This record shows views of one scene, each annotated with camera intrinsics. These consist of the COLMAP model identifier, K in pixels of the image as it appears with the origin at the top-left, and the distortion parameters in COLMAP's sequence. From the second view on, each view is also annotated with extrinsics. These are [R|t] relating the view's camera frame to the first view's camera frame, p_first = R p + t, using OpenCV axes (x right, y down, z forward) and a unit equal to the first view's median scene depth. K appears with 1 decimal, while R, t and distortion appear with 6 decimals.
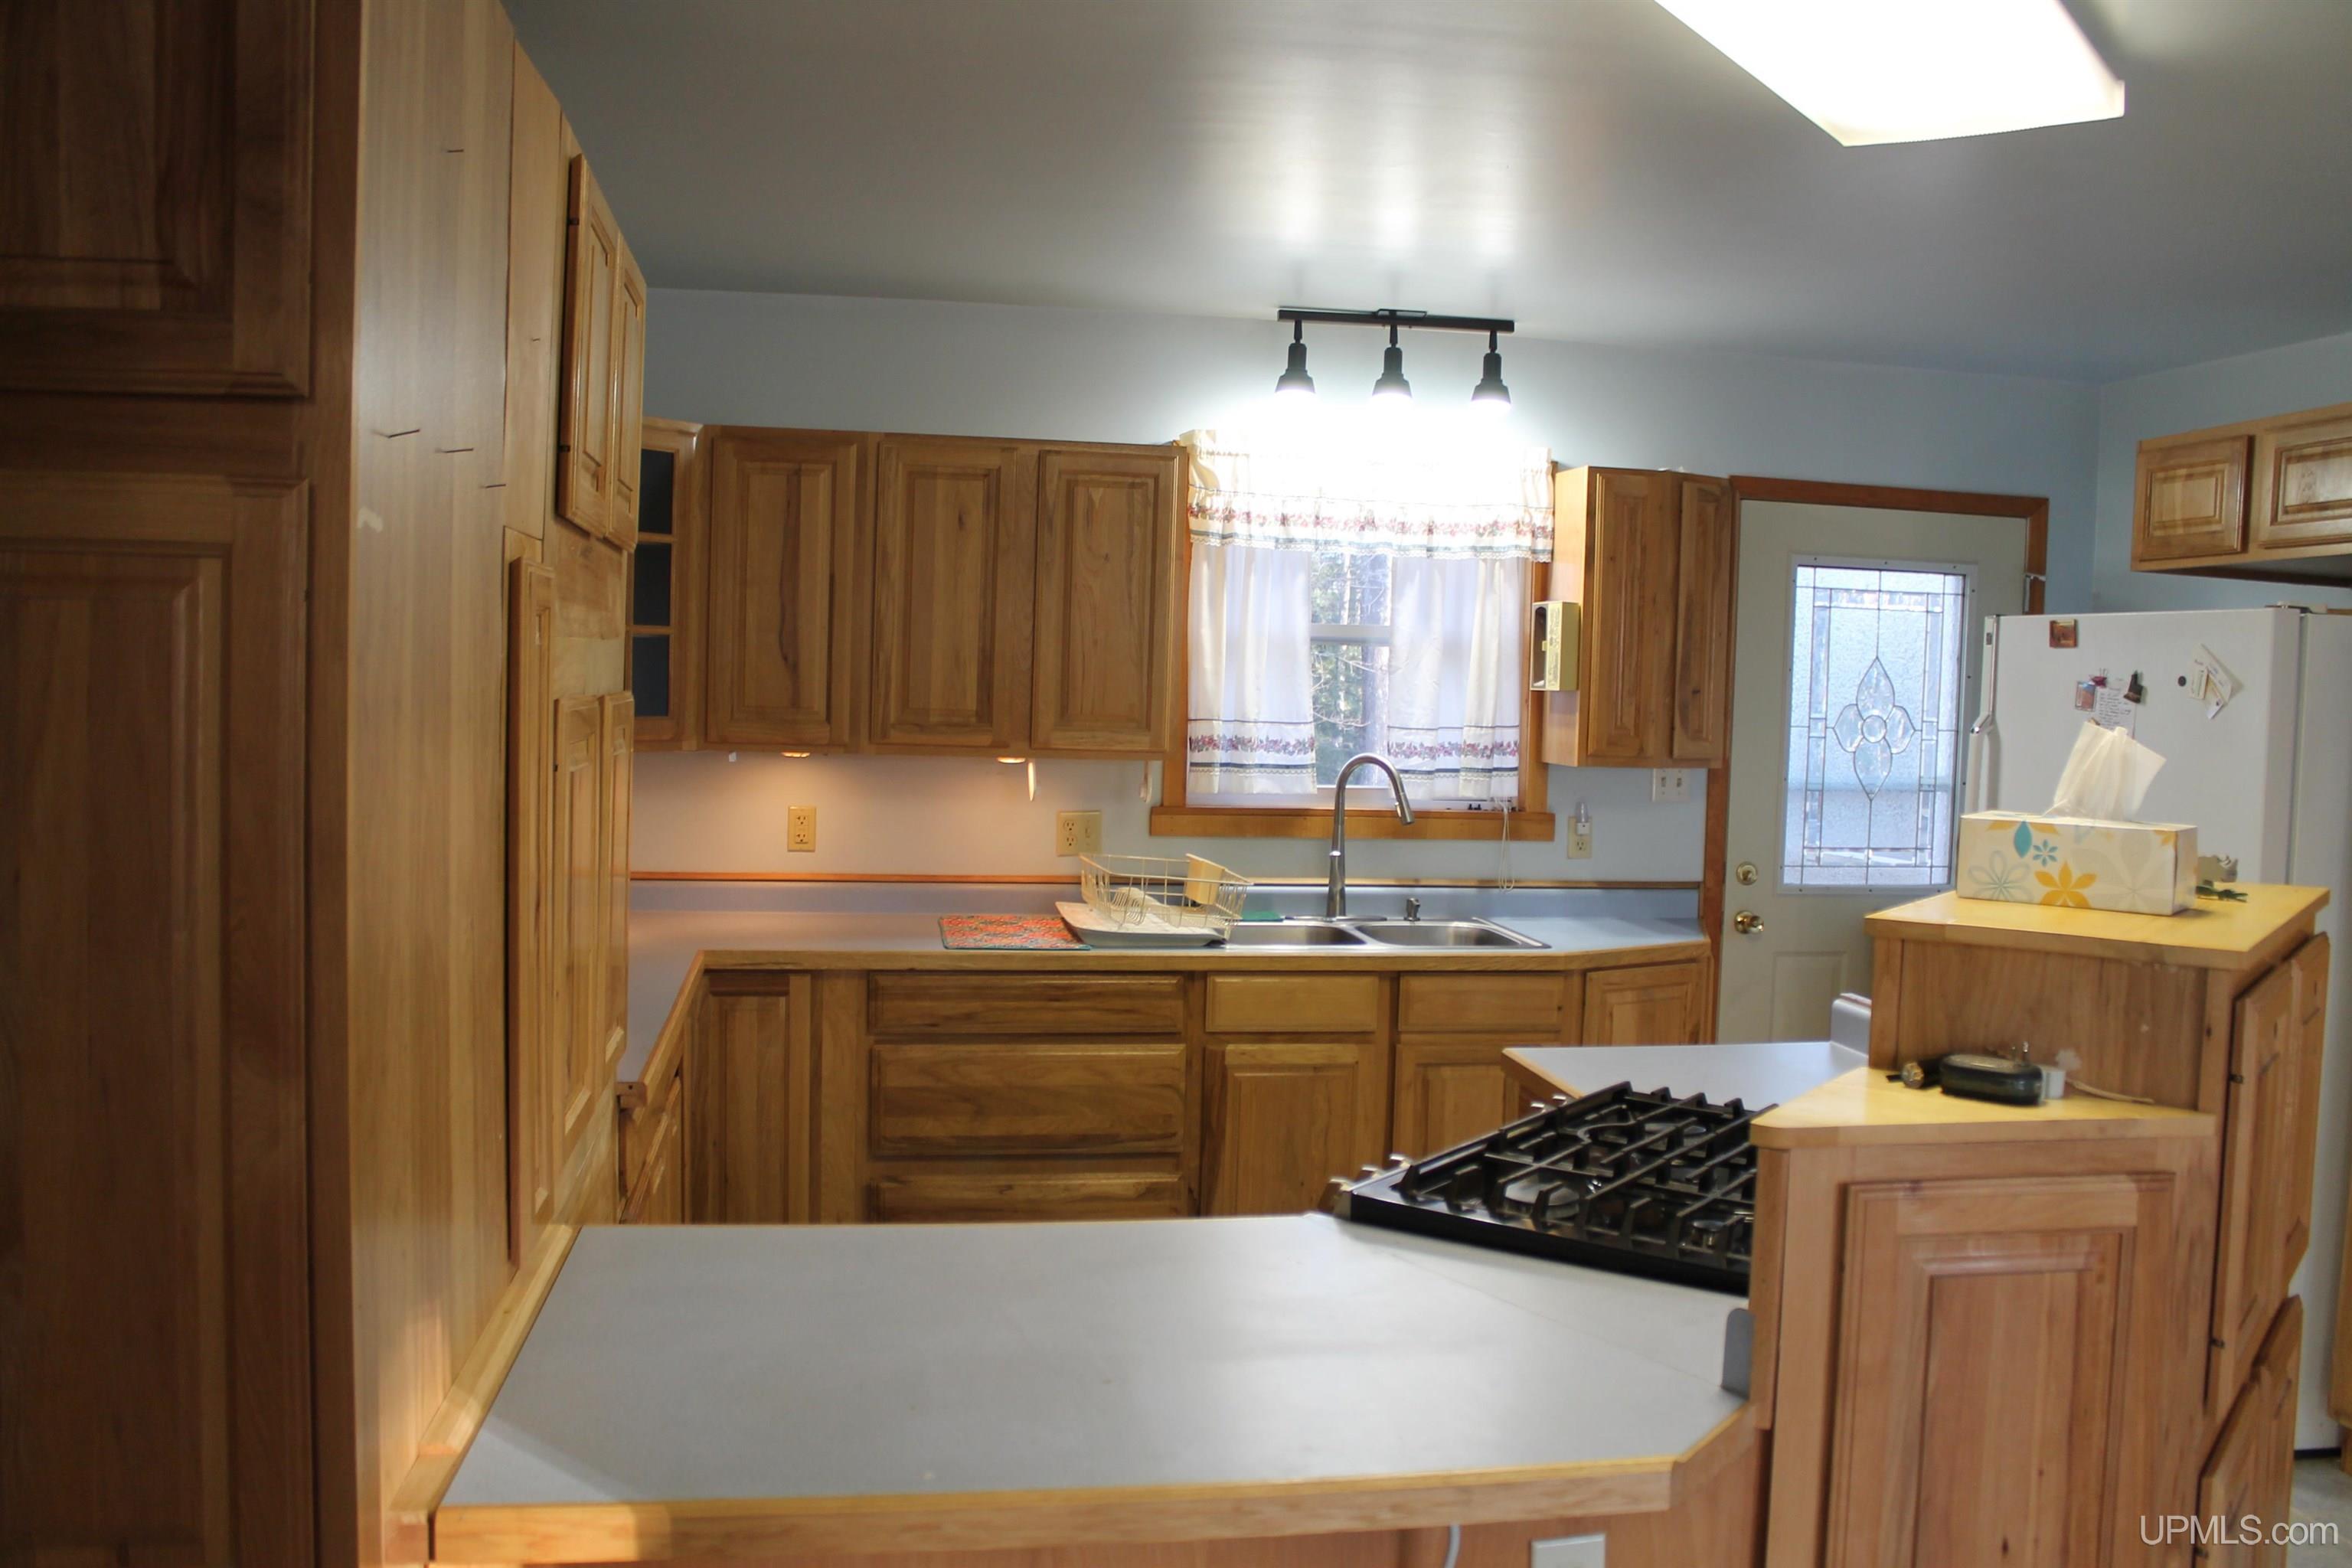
lens RADIAL K [[1983.7, 0, 1176.0], [0, 1983.7, 784.0], [0, 0, 1]] dist [-0.165993, 0.159442]
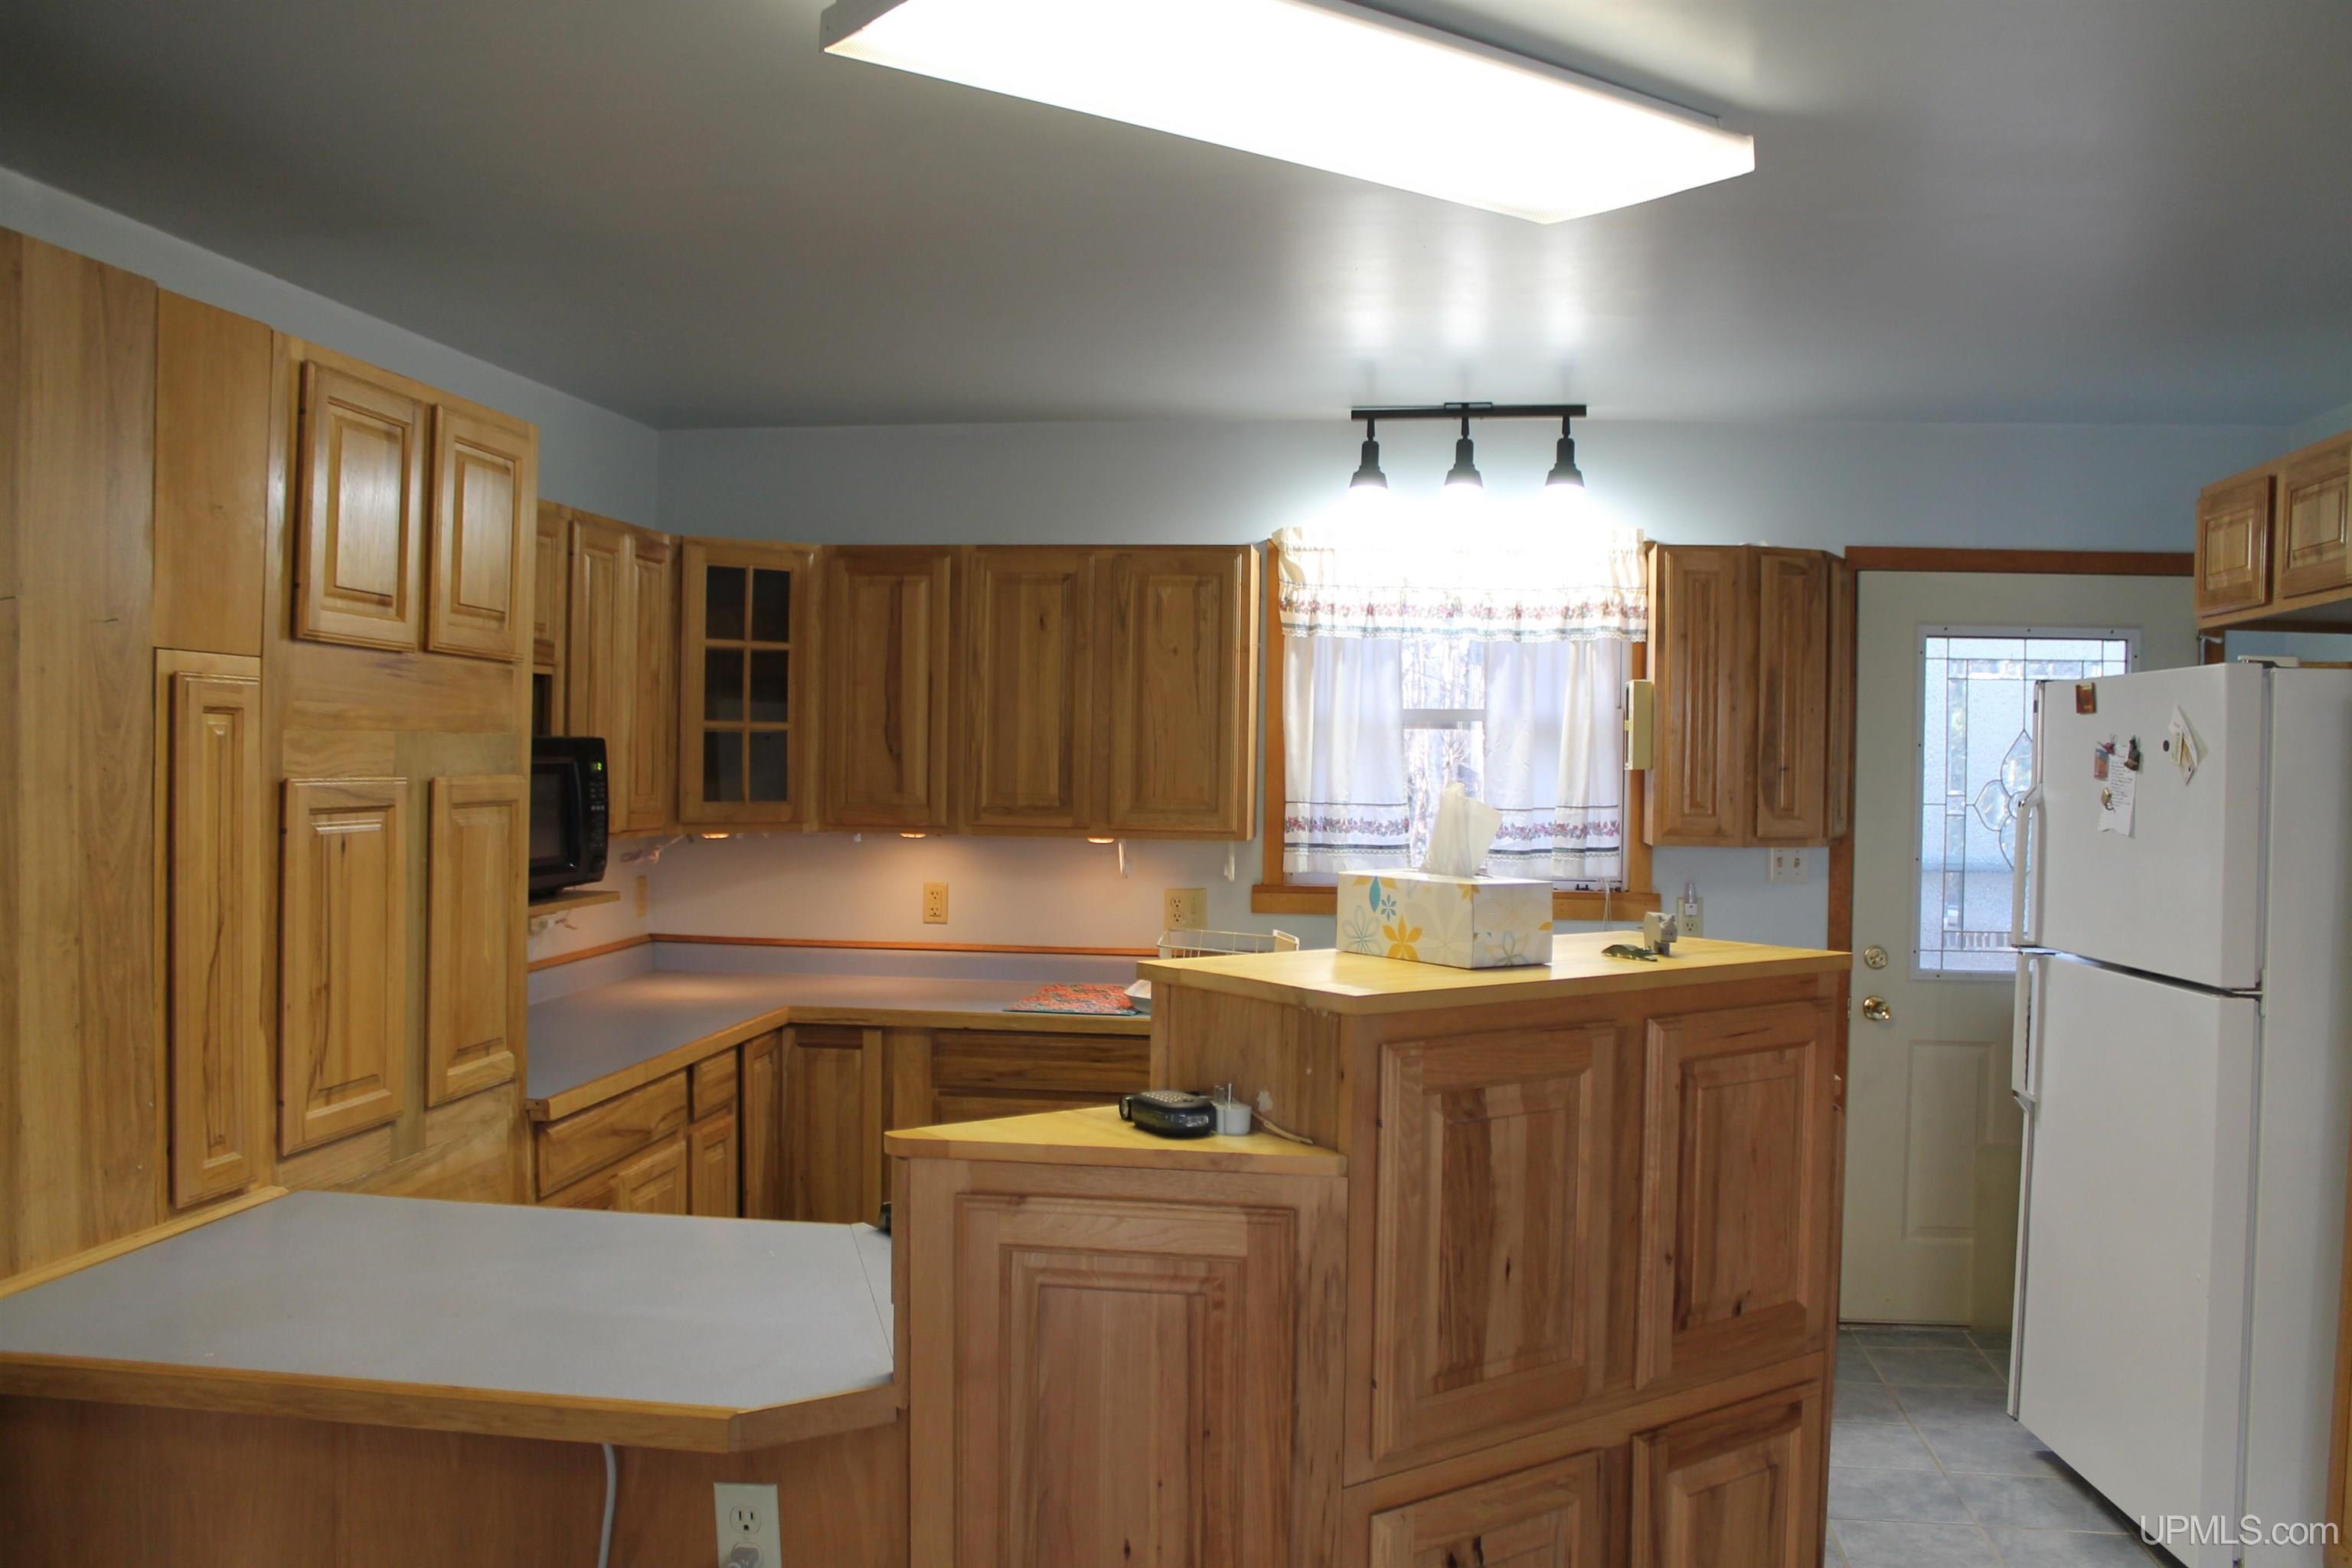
lens RADIAL K [[1968.1, 0, 1176.0], [0, 1968.1, 784.0], [0, 0, 1]] dist [-0.164574, 0.164949]
pose [[0.952836, -0.010366, -0.303308, 0.290940], [-0.004615, 0.998806, -0.048635, 0.009522], [0.303450, 0.047741, 0.951651, -0.012143]]
